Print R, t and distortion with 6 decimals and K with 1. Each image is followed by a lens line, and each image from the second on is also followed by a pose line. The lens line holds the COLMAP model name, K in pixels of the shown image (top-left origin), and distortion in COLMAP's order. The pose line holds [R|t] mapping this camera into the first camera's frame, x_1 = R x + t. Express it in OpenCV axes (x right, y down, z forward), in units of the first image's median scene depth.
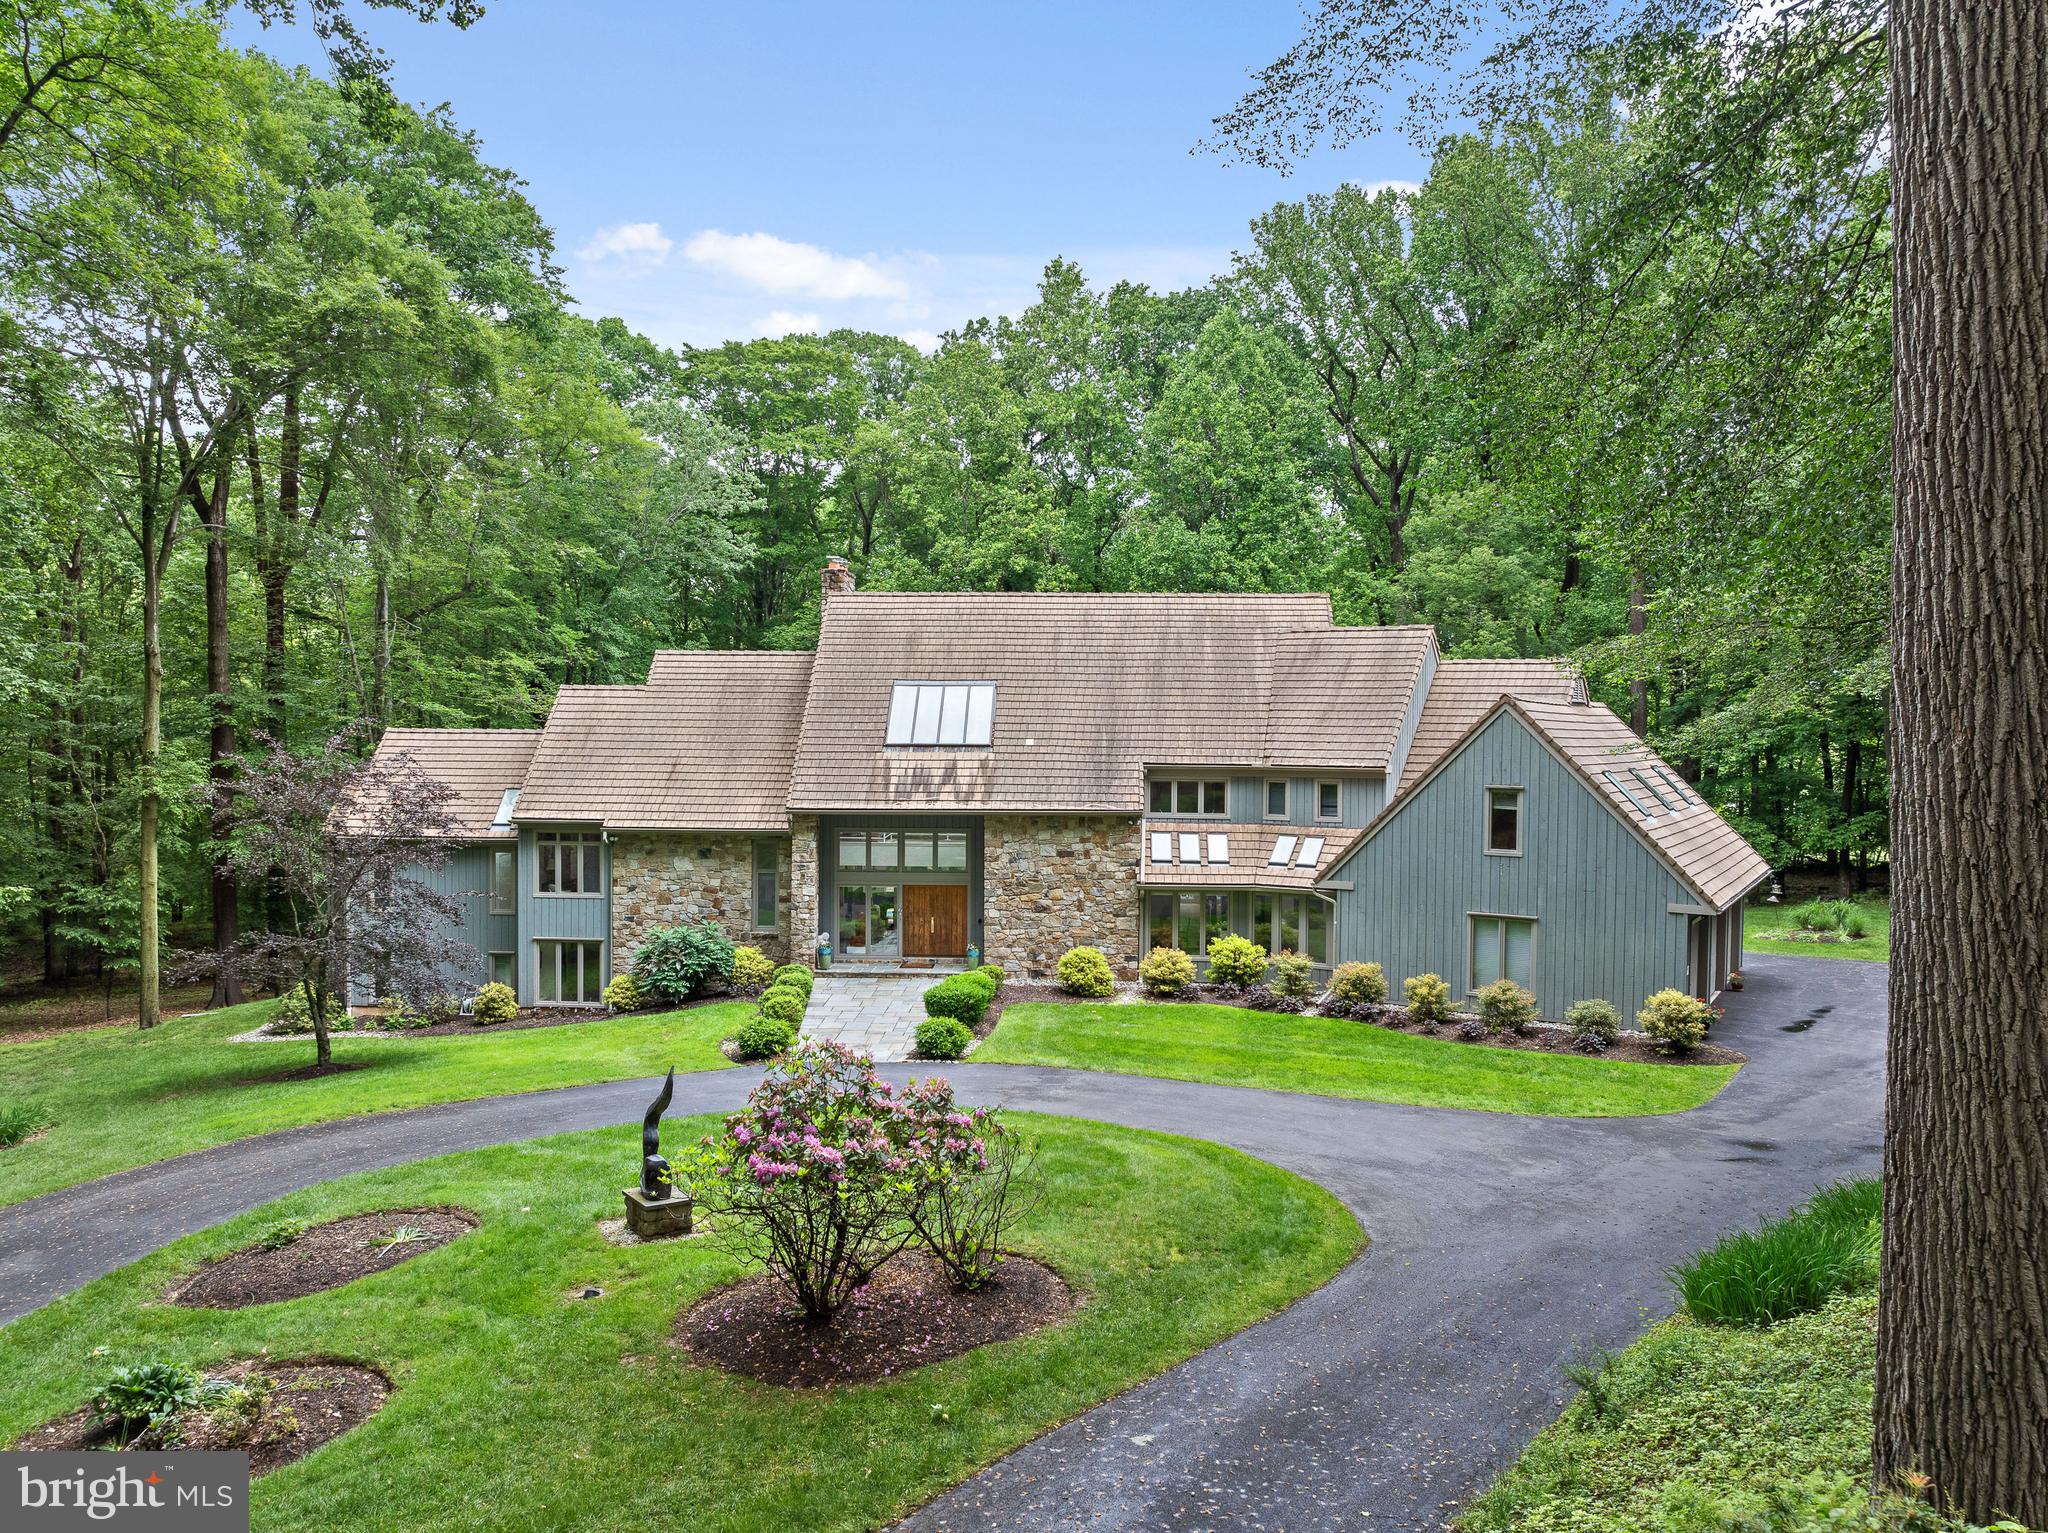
lens RADIAL K [[1428.7, 0, 1023.7], [0, 1428.7, 774.5], [0, 0, 1]] dist [-0.046434, 0.010671]
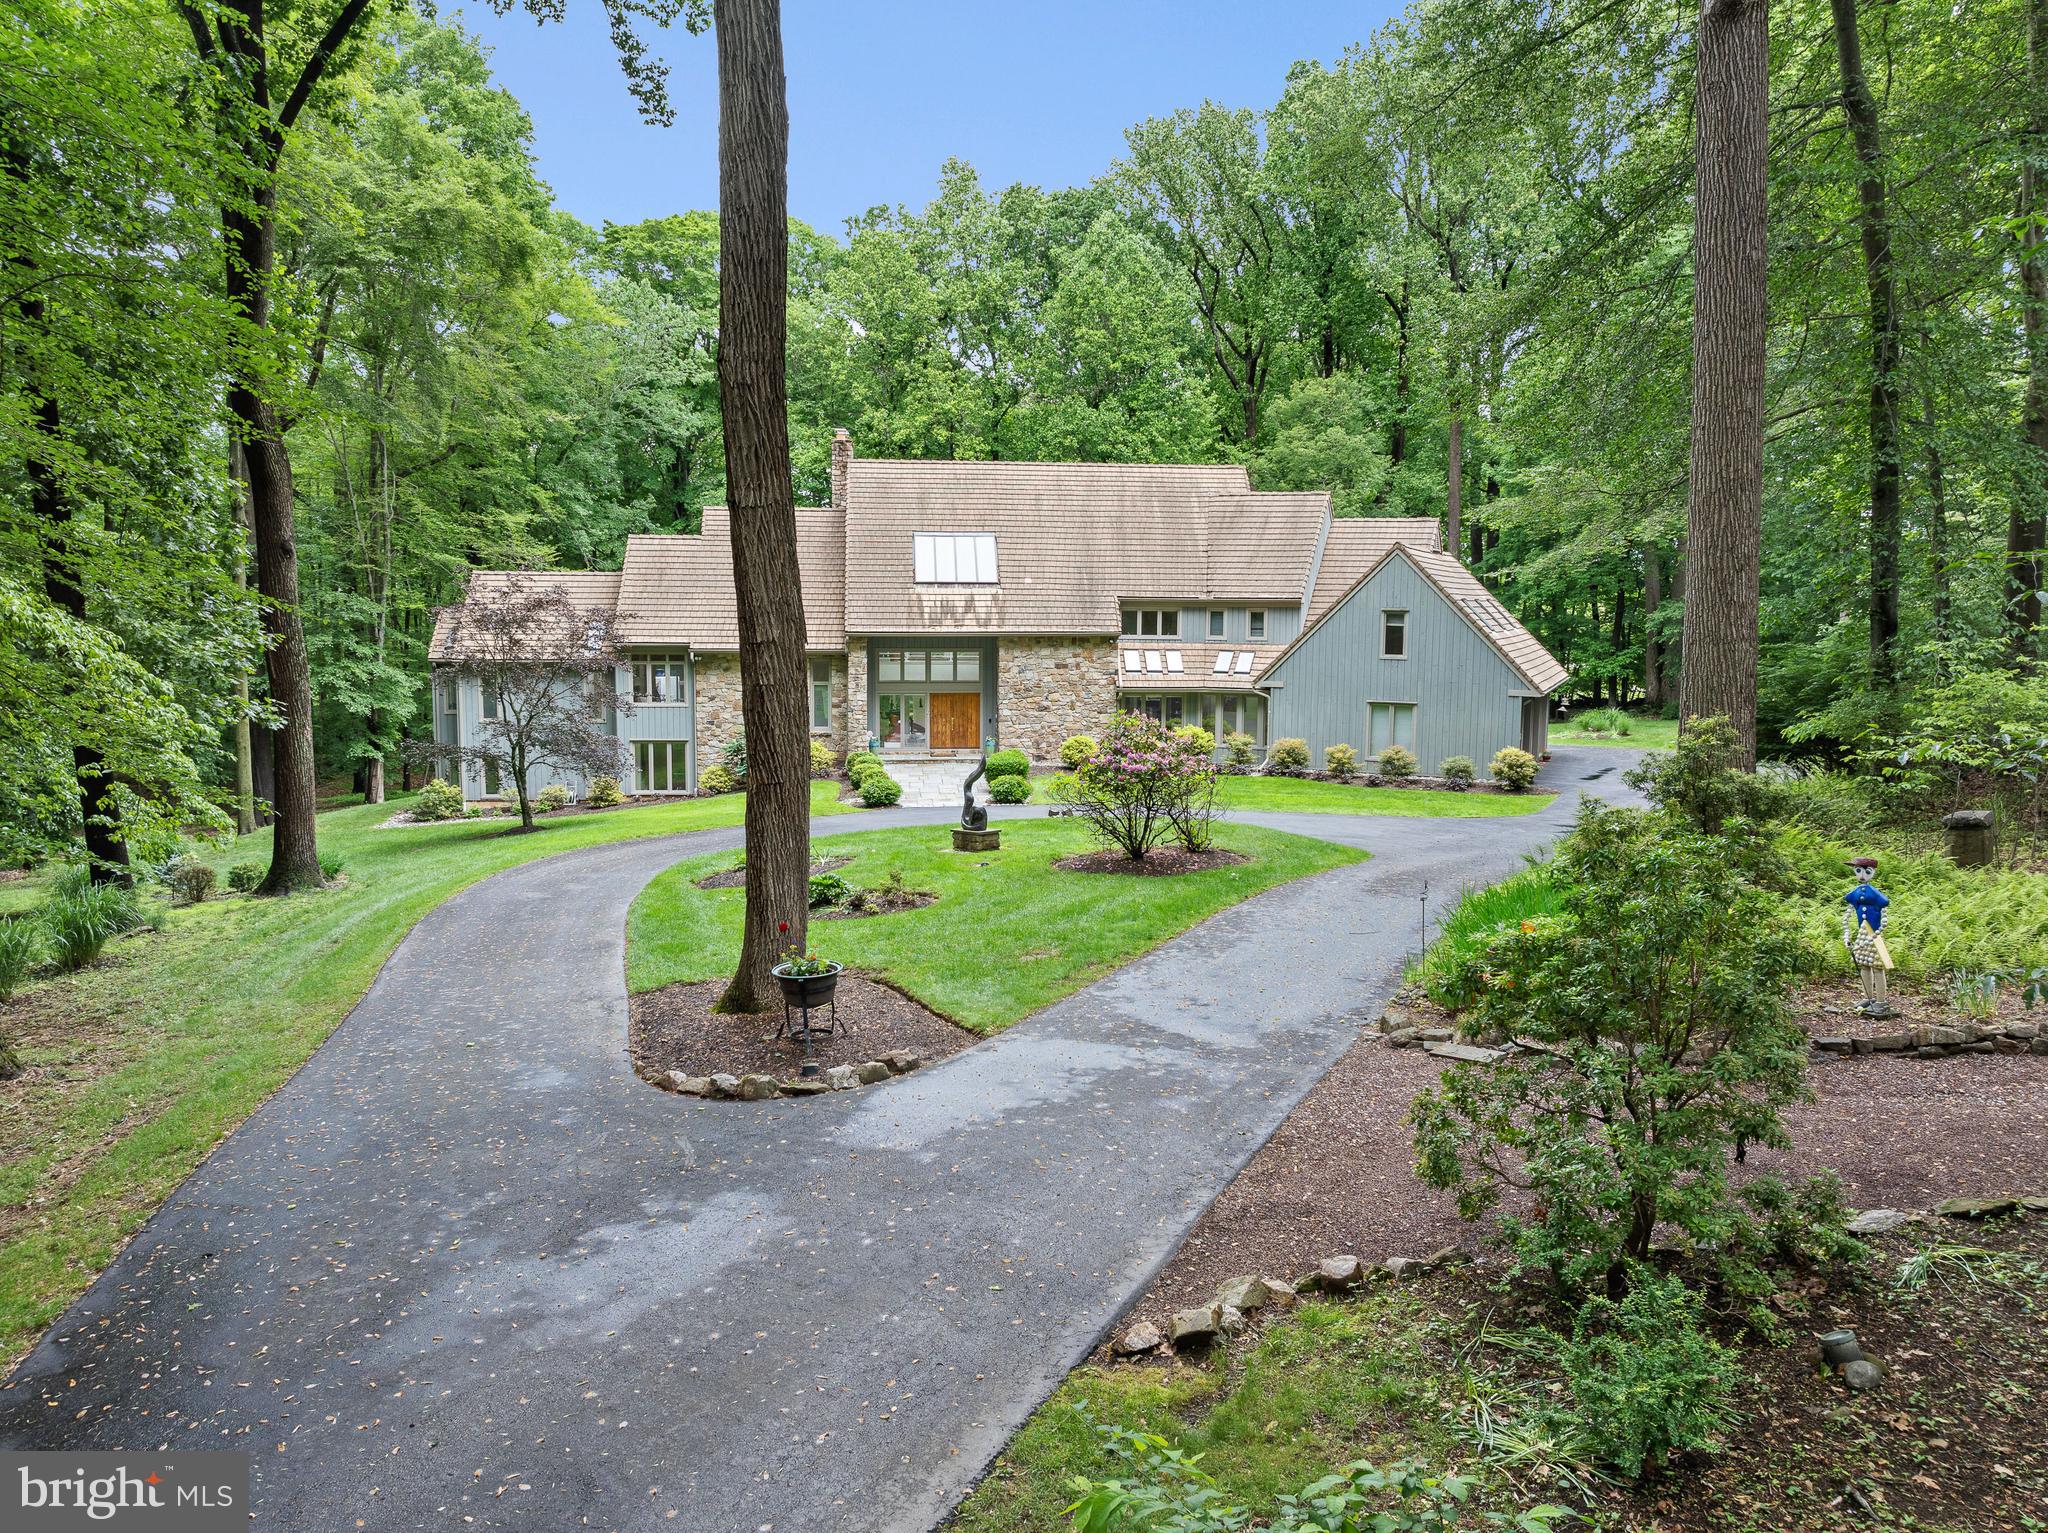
lens RADIAL K [[1428.7, 0, 1023.8], [0, 1428.7, 759.8], [0, 0, 1]] dist [-0.046434, 0.010671]
pose [[0.989502, -0.016860, 0.143530, -0.187869], [0.005023, 0.996584, 0.082430, 0.032601], [-0.144429, -0.080844, 0.986207, -0.279433]]
